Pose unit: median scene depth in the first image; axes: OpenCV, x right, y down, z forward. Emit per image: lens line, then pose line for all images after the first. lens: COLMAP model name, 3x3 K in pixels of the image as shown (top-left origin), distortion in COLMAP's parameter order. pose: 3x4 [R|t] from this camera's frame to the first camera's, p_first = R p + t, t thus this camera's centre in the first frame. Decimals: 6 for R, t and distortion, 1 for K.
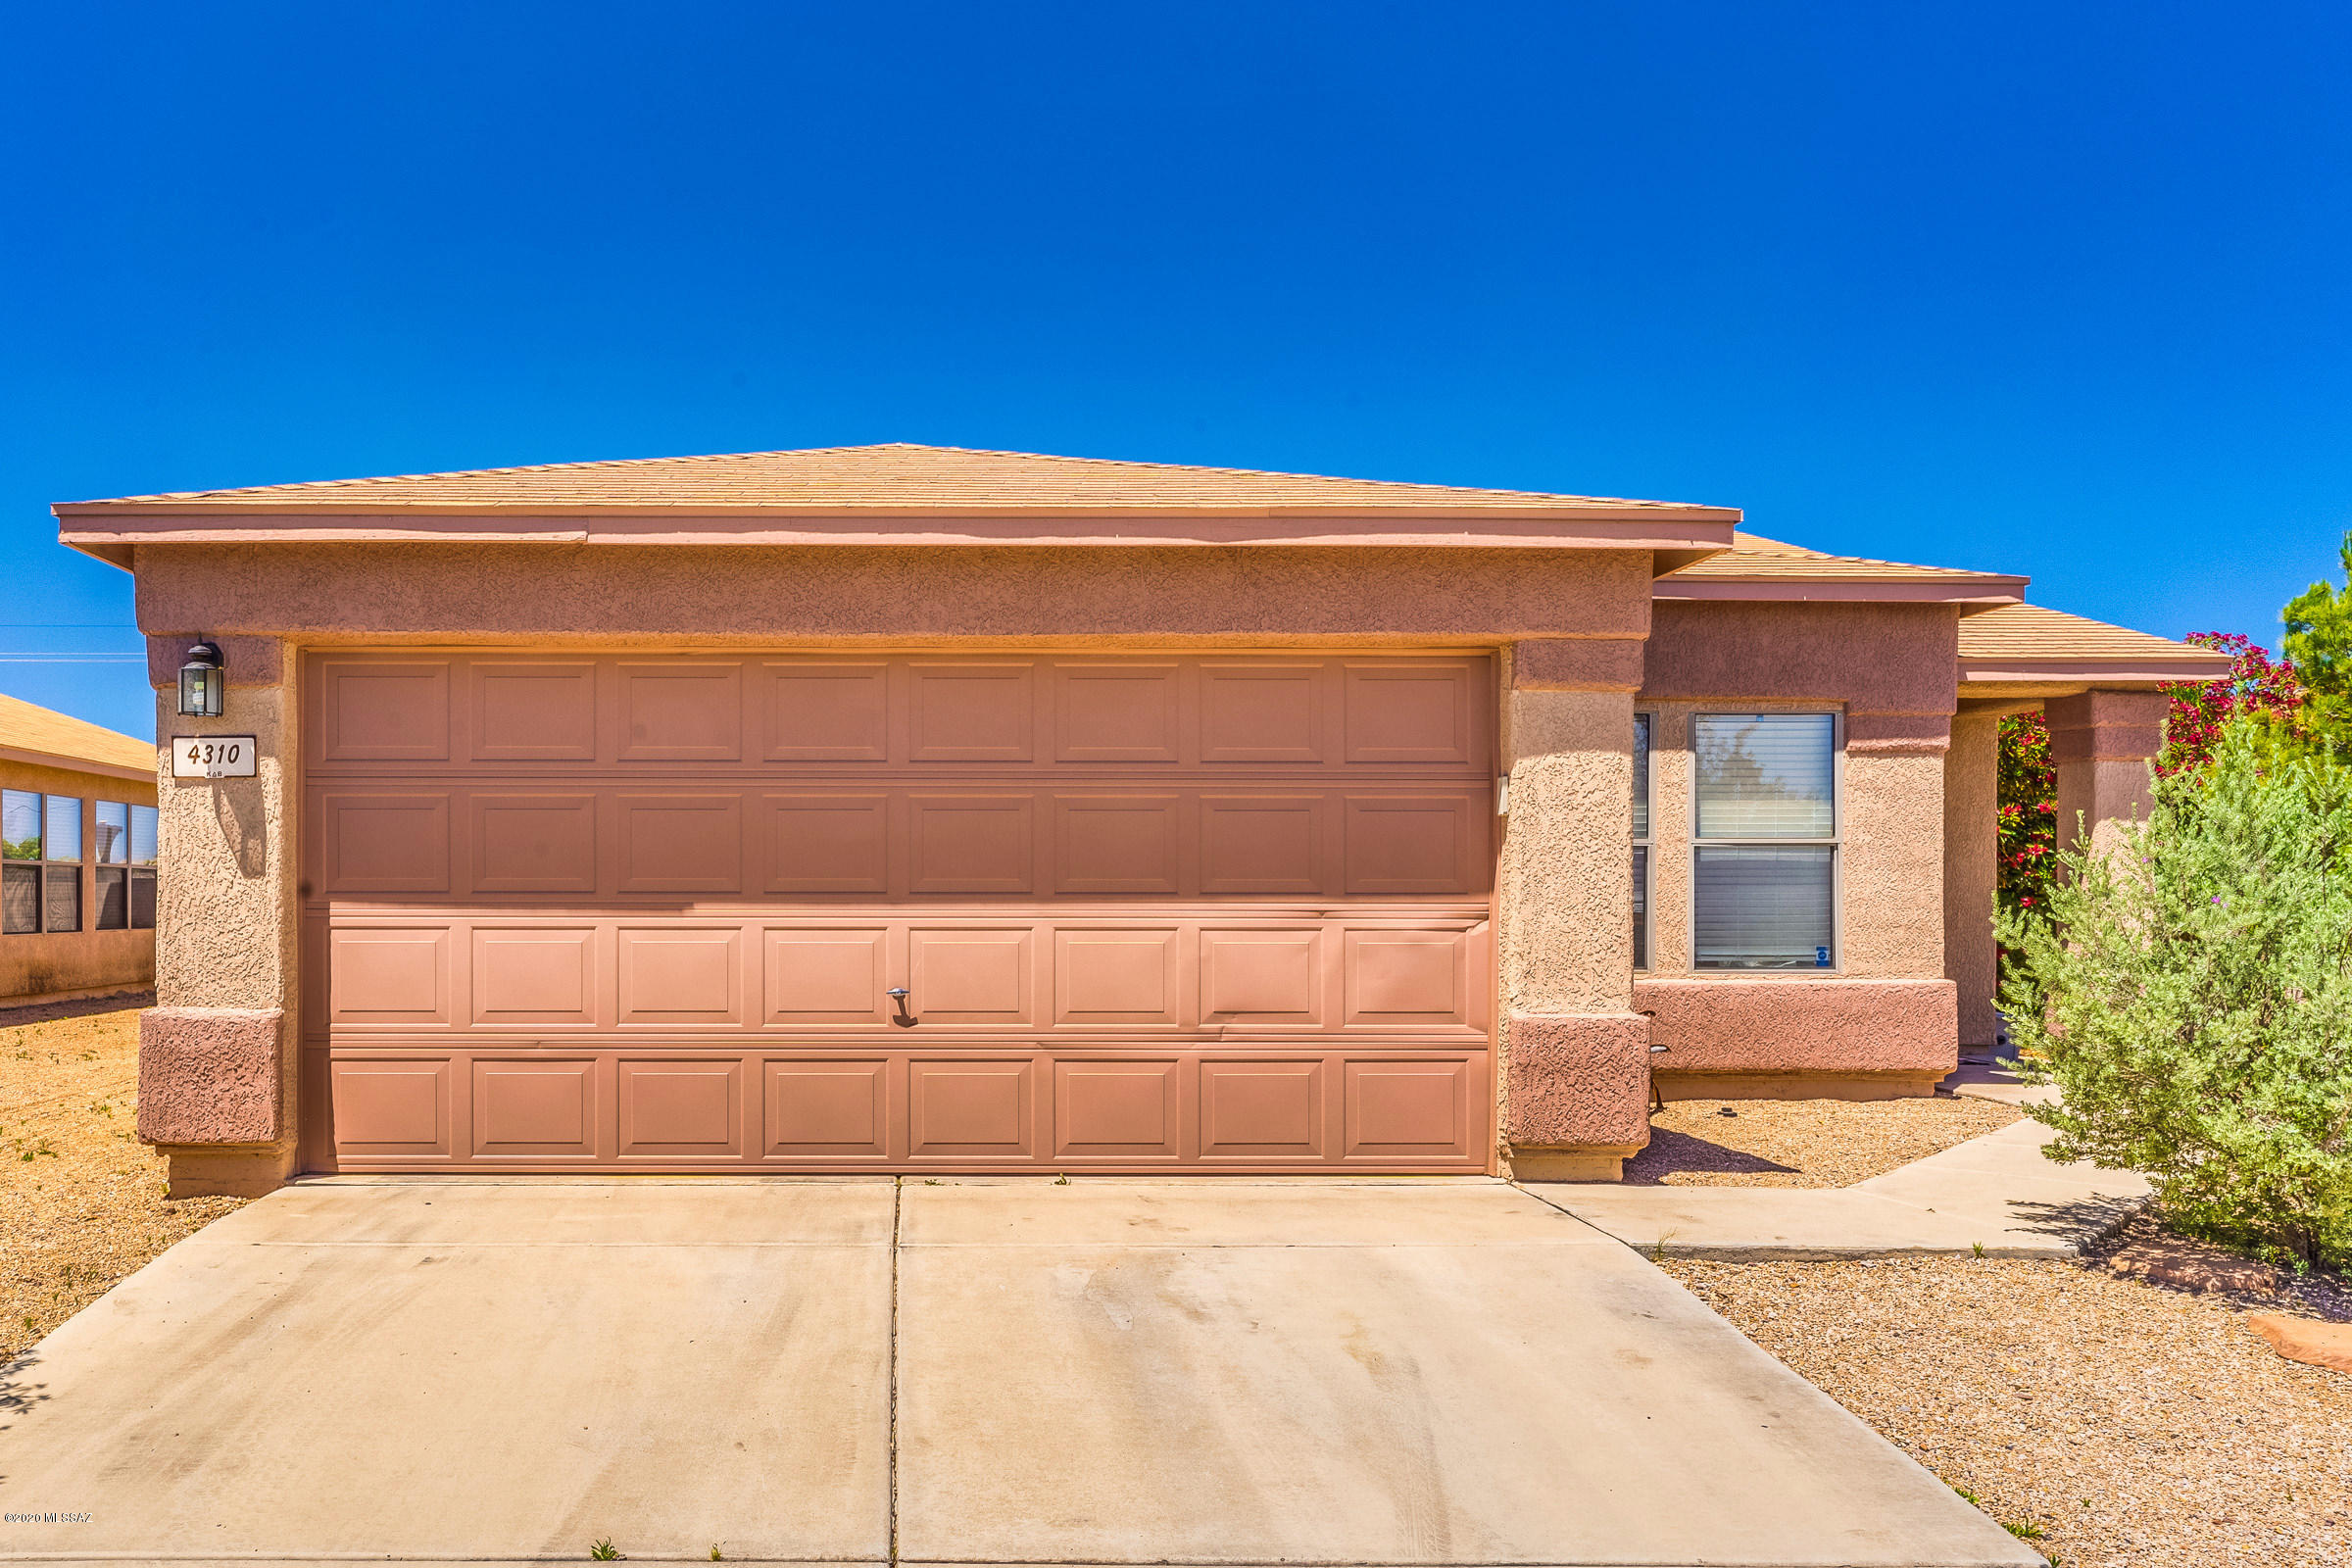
lens RADIAL K [[1641.9, 0, 1147.9], [0, 1641.9, 886.4], [0, 0, 1]] dist [0.005308, -0.000455]
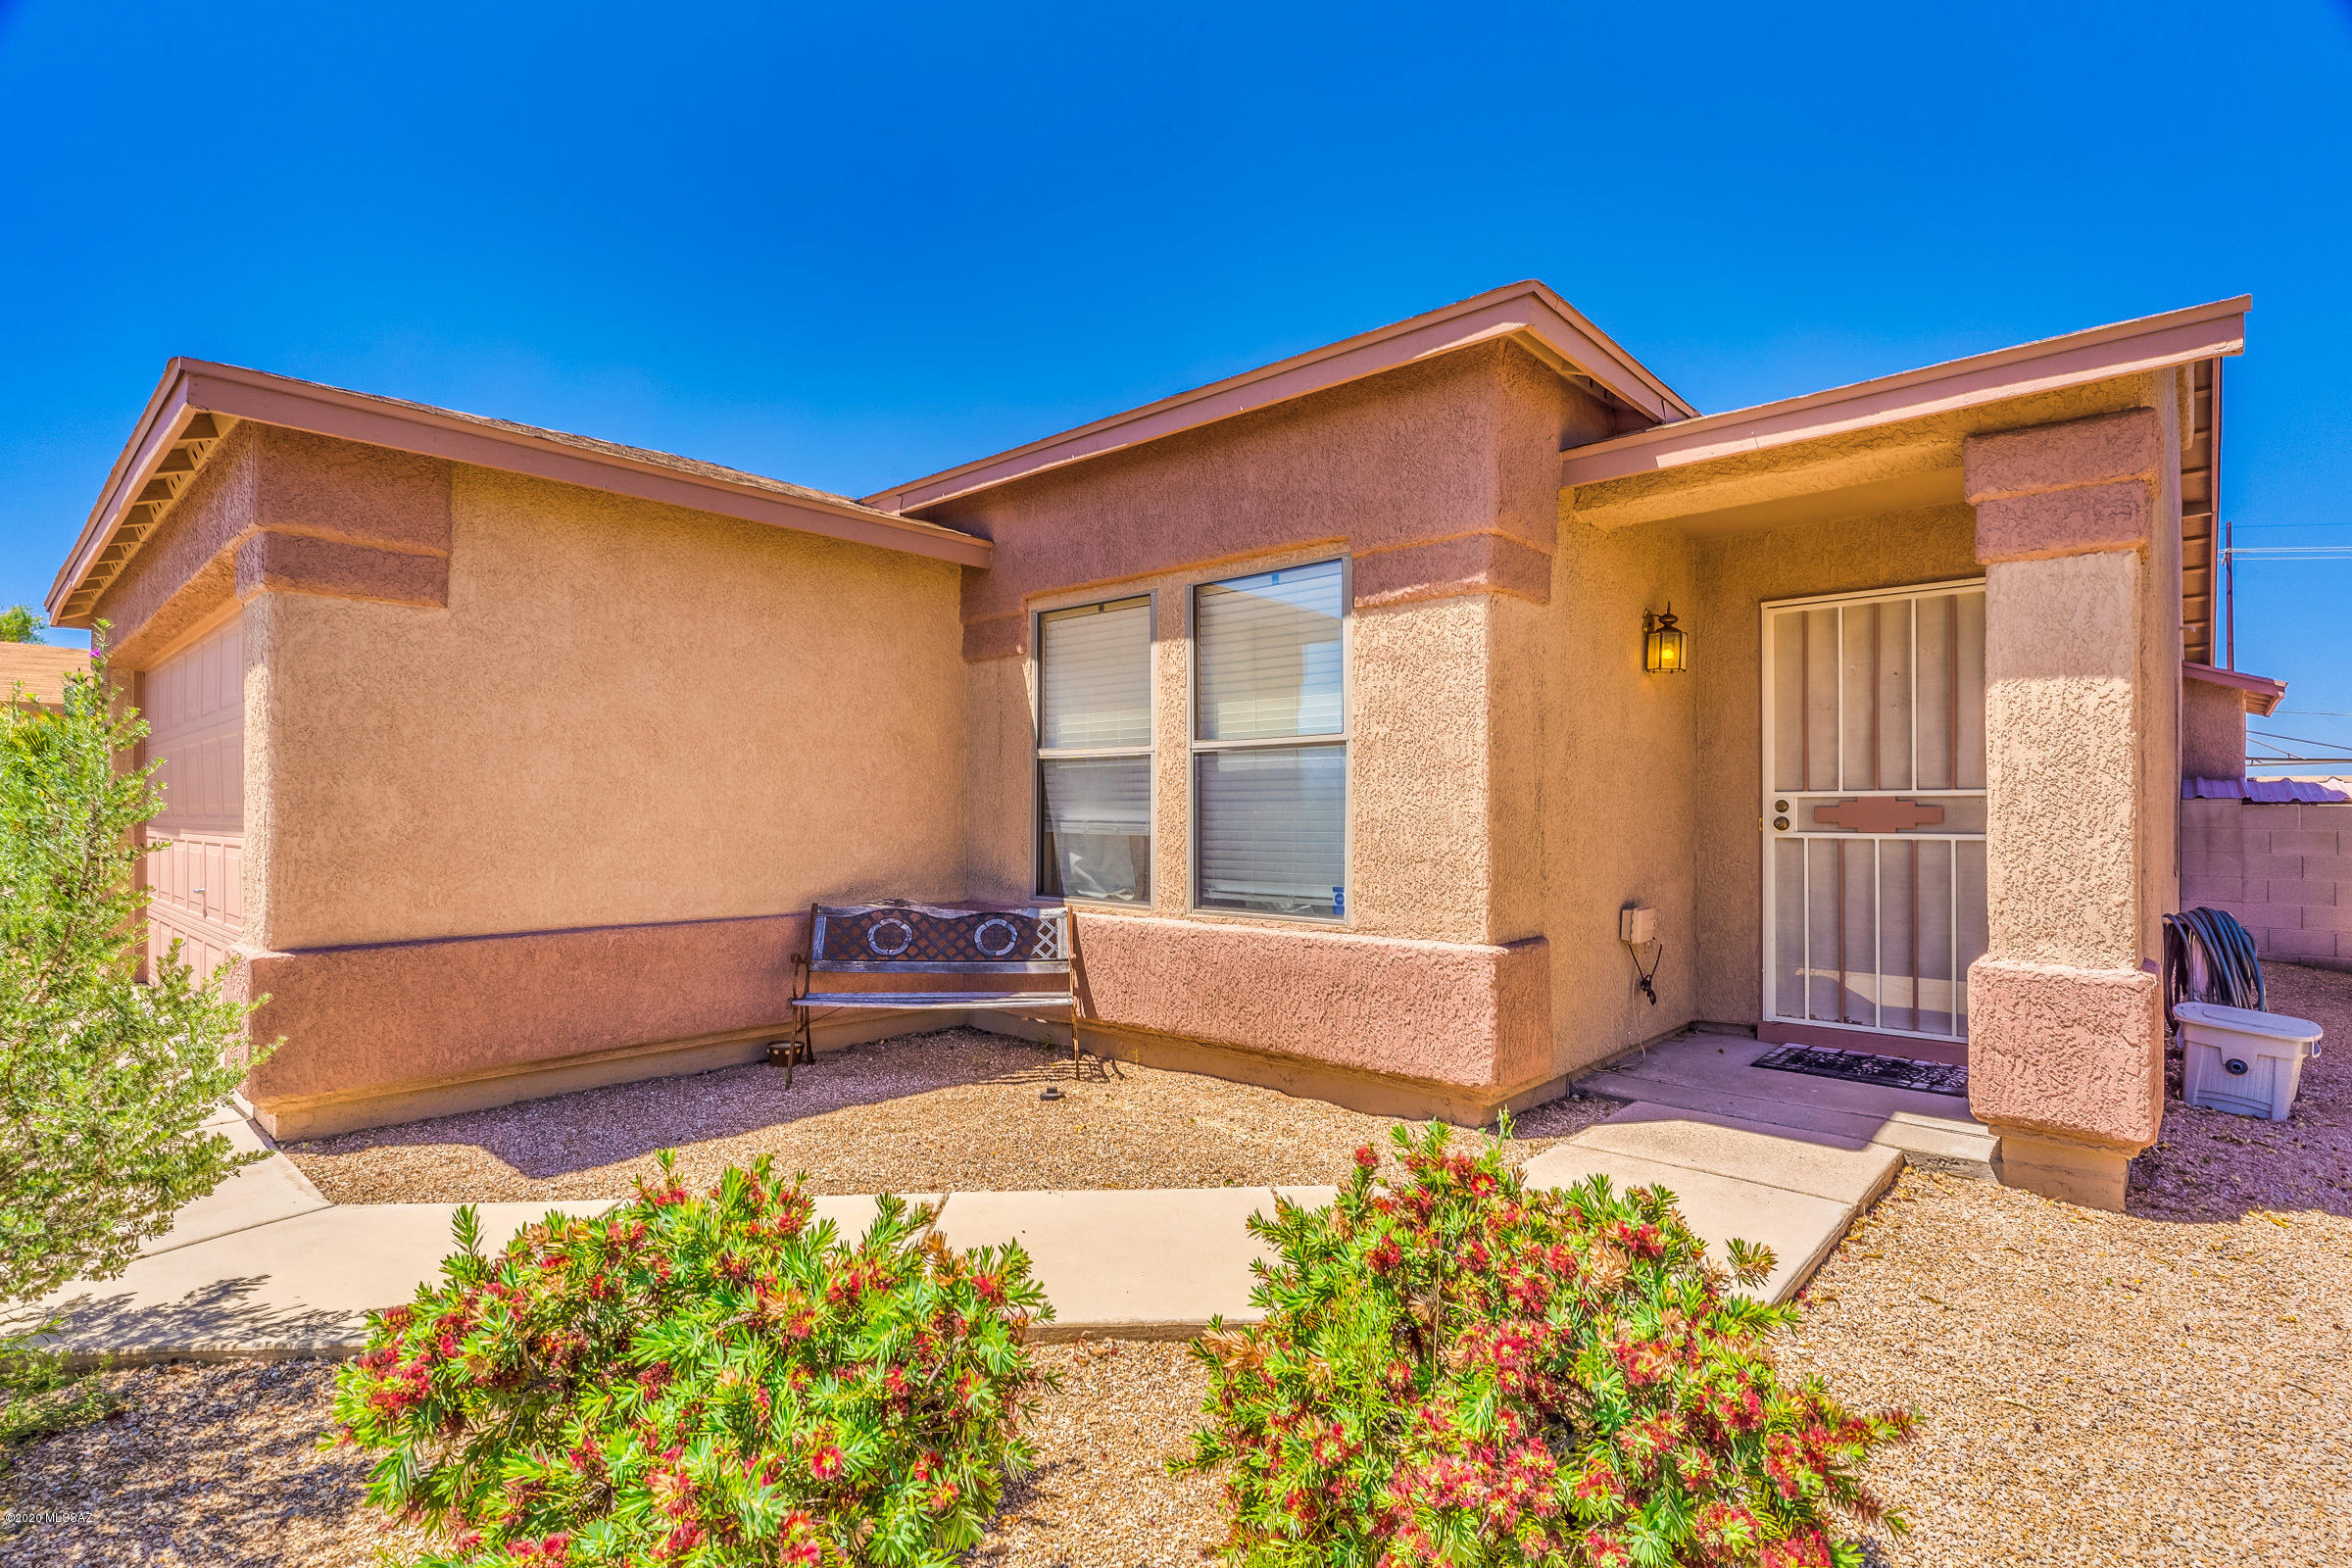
lens RADIAL K [[1149.5, 0, 1192.9], [0, 1149.5, 792.4], [0, 0, 1]] dist [0.006510, -0.002531]
pose [[0.721548, -0.014704, -0.692208, 1.097917], [0.004969, 0.999859, -0.016060, 0.005513], [0.692346, 0.008149, 0.721520, 0.920209]]
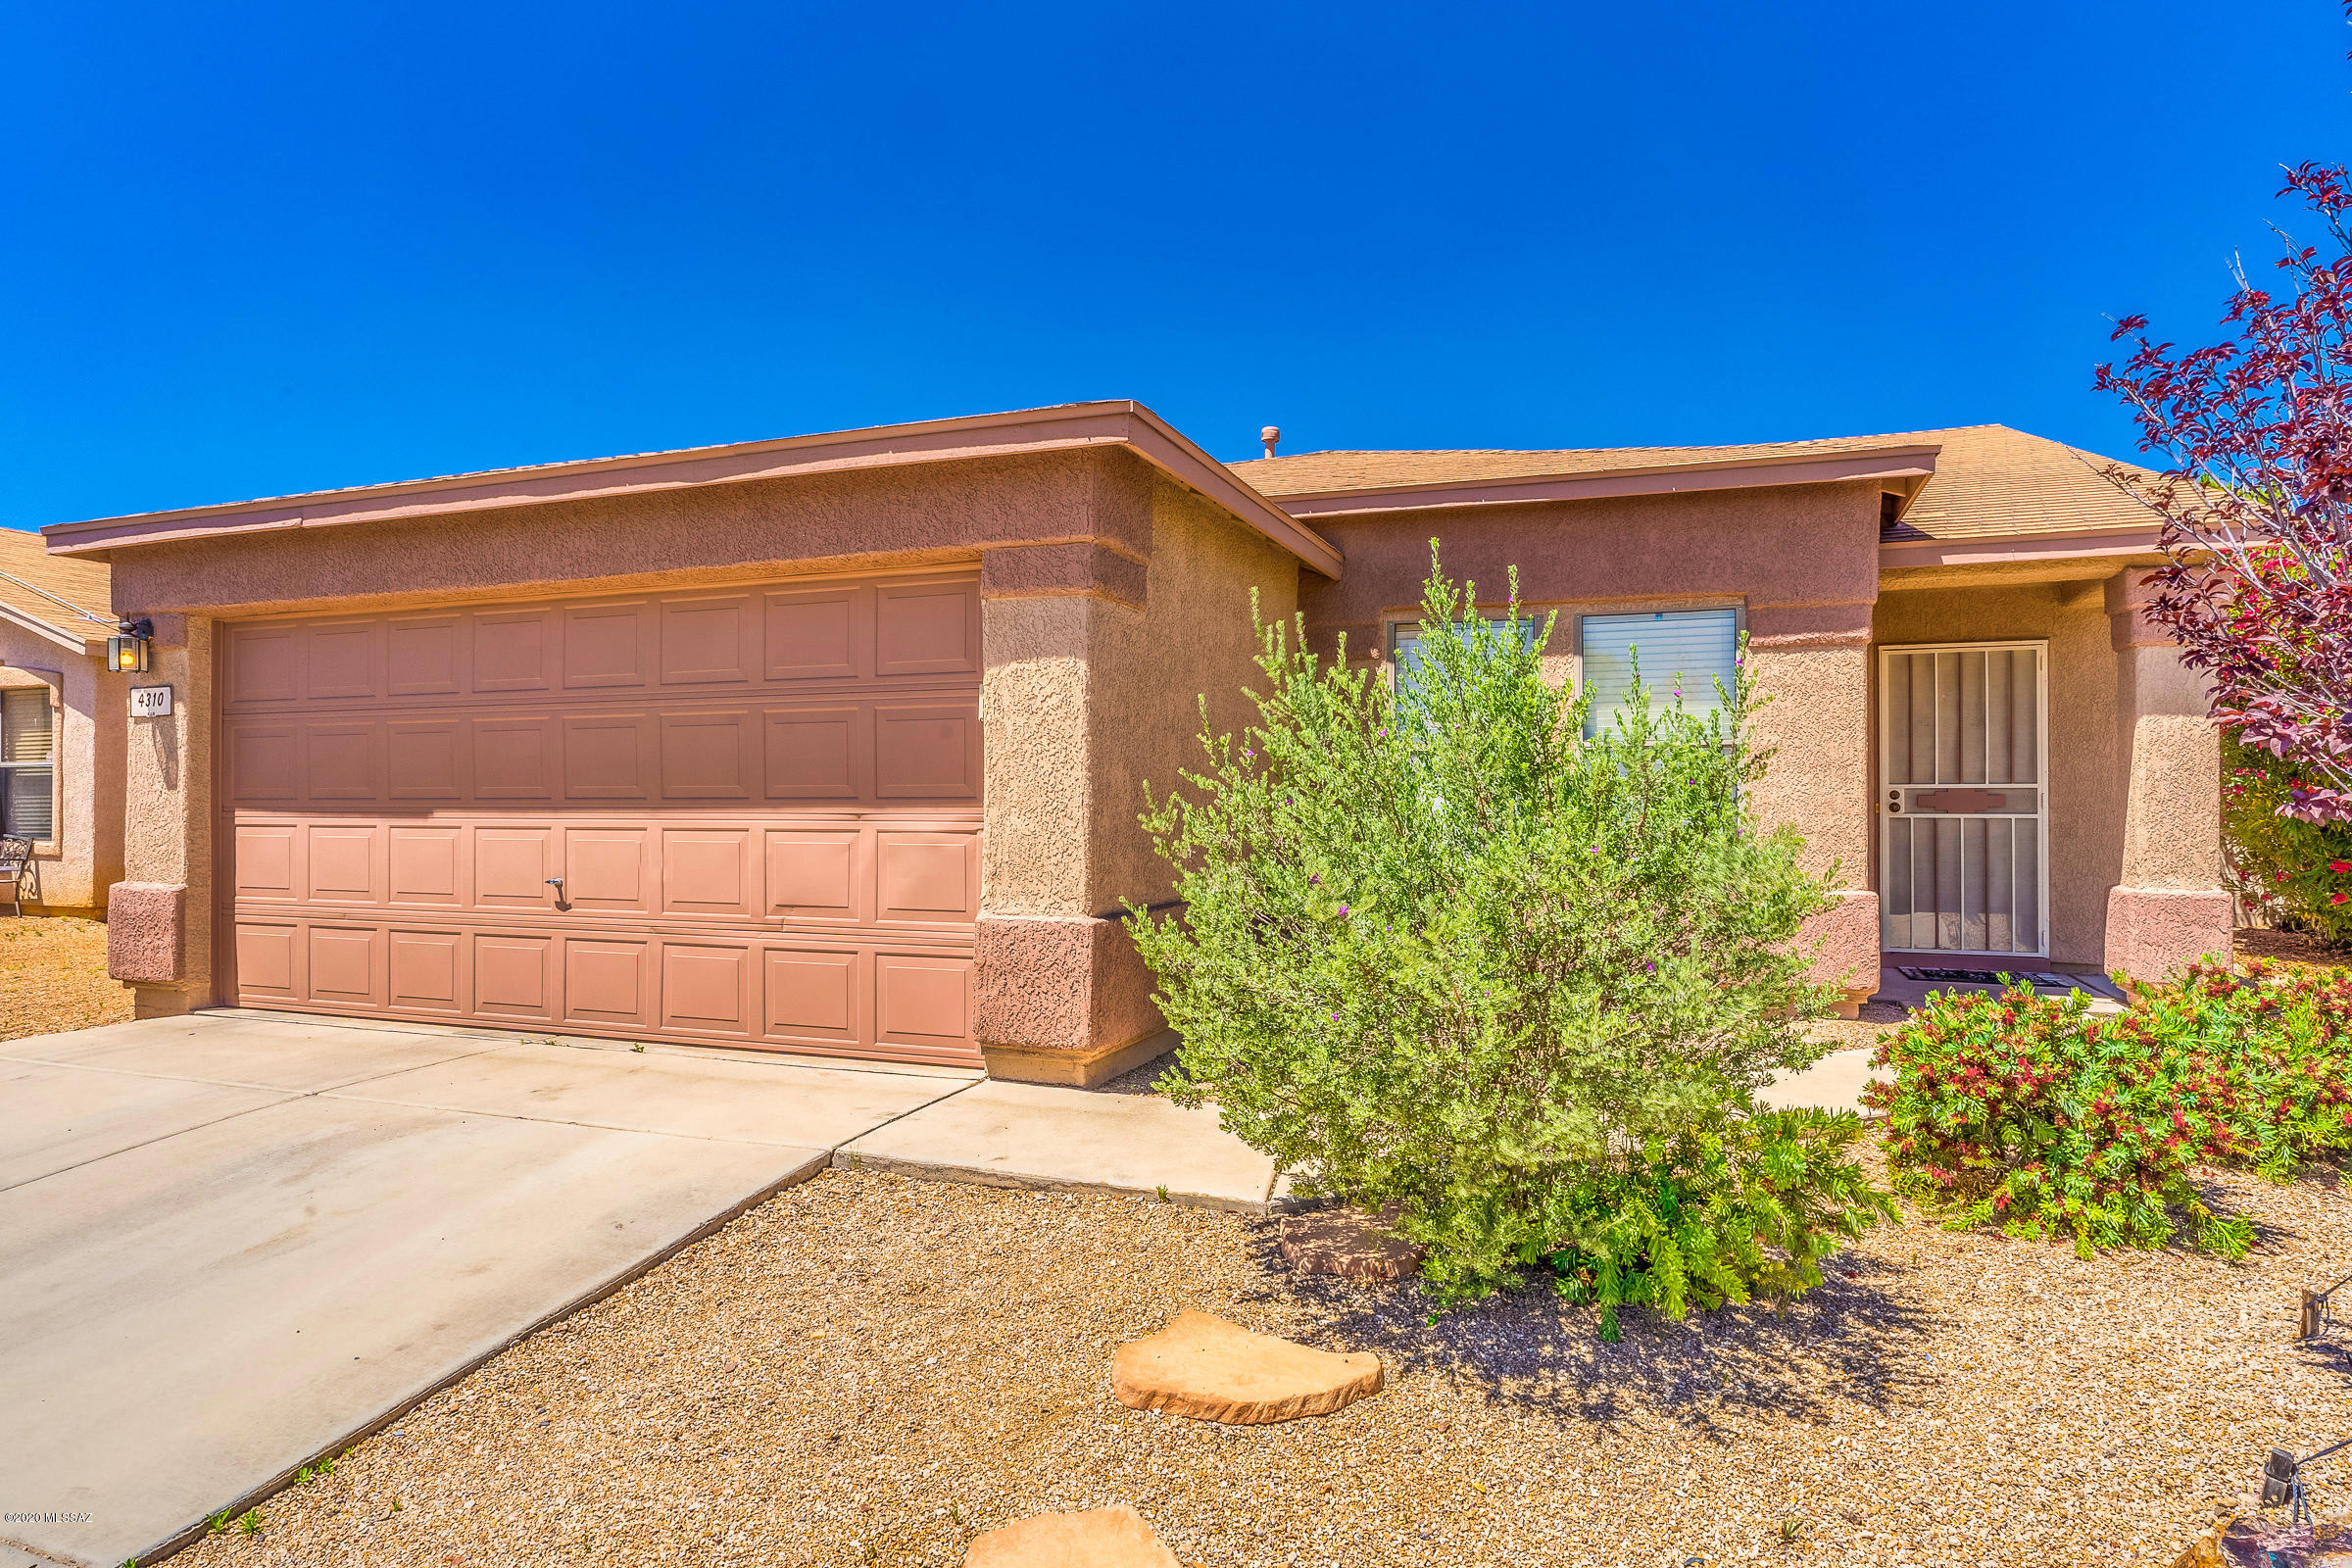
lens RADIAL K [[1331.2, 0, 1244.0], [0, 1331.2, 777.5], [0, 0, 1]] dist [-0.000490, 0.000928]
pose [[0.930769, -0.008879, -0.365501, 0.667482], [0.003483, 0.999875, -0.015420, 0.005324], [0.365592, 0.013079, 0.930683, 0.279020]]
